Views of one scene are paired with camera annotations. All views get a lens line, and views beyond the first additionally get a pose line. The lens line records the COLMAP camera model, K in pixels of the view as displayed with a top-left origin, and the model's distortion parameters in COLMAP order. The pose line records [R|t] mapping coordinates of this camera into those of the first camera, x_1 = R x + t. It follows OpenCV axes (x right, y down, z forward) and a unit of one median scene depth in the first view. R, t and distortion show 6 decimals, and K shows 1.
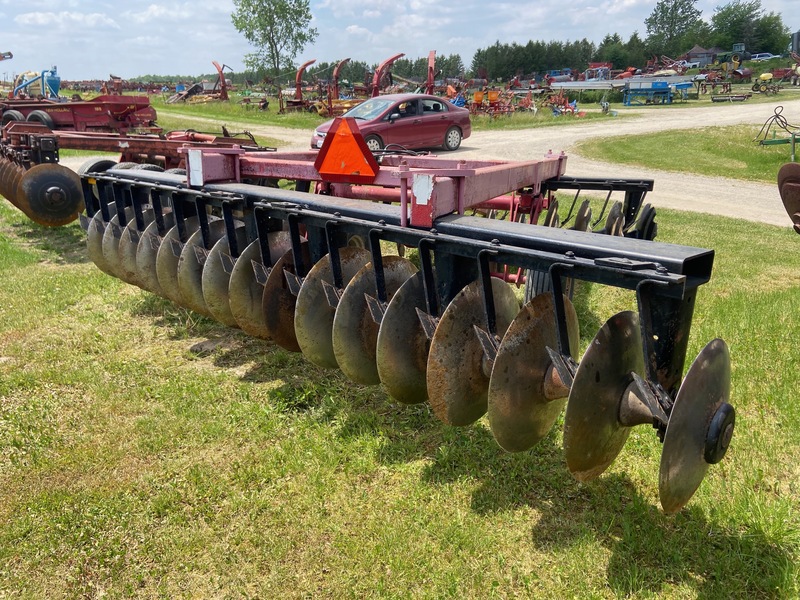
lens RADIAL K [[605.6, 0, 397.2], [0, 605.6, 302.0], [0, 0, 1]] dist [0.098327, -0.121244]
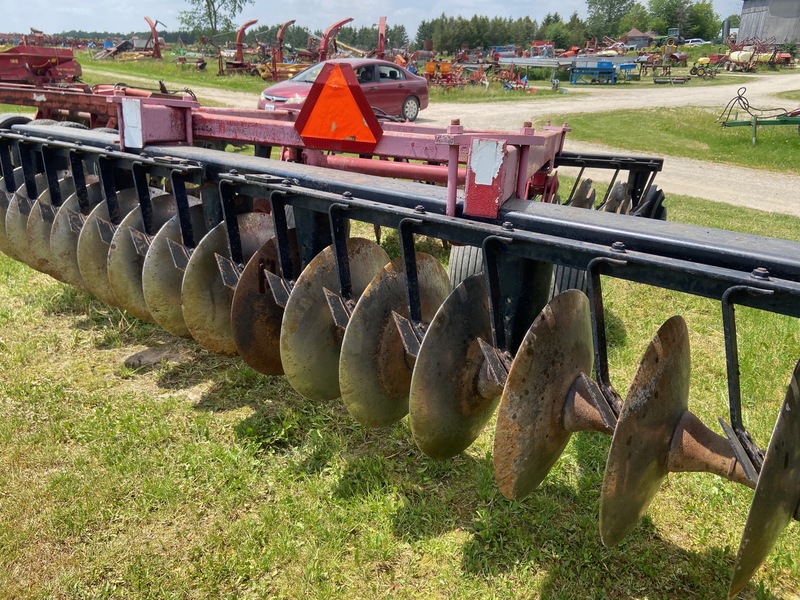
lens RADIAL K [[602.4, 0, 402.6], [0, 602.4, 293.7], [0, 0, 1]] dist [0.107348, -0.139386]
pose [[0.994320, 0.006115, 0.106260, -0.059432], [-0.009400, 0.999493, 0.030434, -0.028480], [-0.106020, -0.031260, 0.993872, 0.161816]]
